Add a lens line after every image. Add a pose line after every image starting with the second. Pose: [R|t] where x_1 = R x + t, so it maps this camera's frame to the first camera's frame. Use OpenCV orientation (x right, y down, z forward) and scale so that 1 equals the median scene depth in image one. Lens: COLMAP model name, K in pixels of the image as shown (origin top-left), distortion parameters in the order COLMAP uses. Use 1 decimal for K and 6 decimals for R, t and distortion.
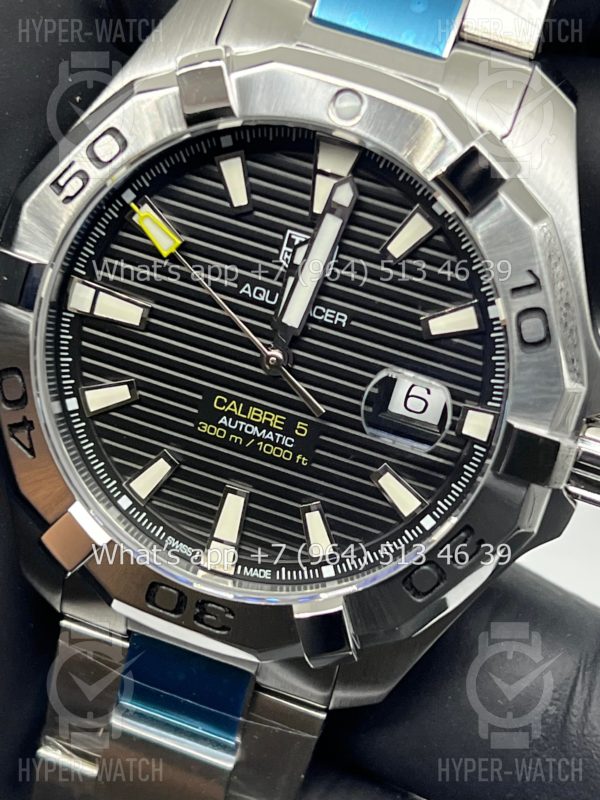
lens RADIAL K [[1848.0, 0, 303.0], [0, 1848.0, 401.3], [0, 0, 1]] dist [0.219402, 0.000000]
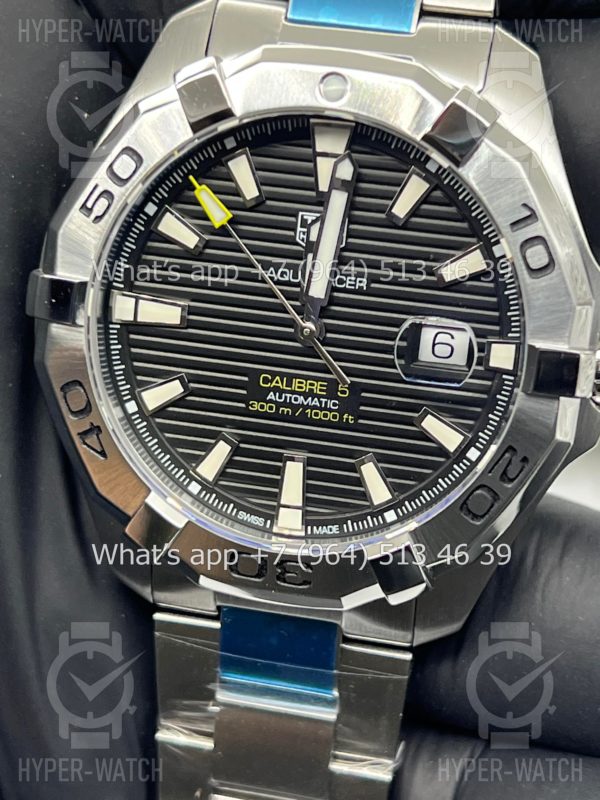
lens RADIAL K [[1848.0, 0, 296.3], [0, 1848.0, 398.3], [0, 0, 1]] dist [0.219402, 0.000000]
pose [[0.984674, -0.174187, -0.008665, -0.019529], [0.173580, 0.983639, -0.048211, 0.067520], [0.016921, 0.045968, 0.998800, -0.087098]]
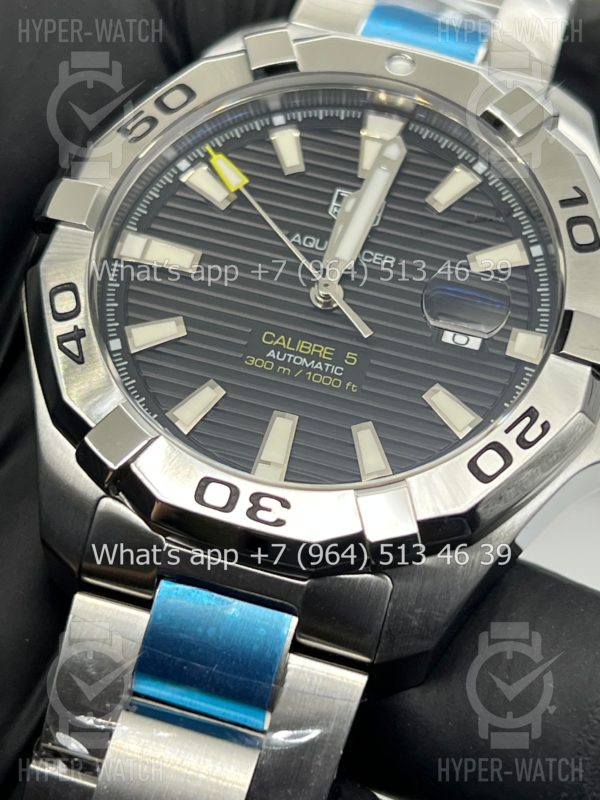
lens RADIAL K [[1848.0, 0, 302.7], [0, 1848.0, 397.2], [0, 0, 1]] dist [0.219402, 0.000000]
pose [[0.987828, 0.070134, 0.138841, -0.165919], [0.015058, 0.845277, -0.534117, 0.572968], [-0.154819, 0.529706, 0.833932, 0.177026]]
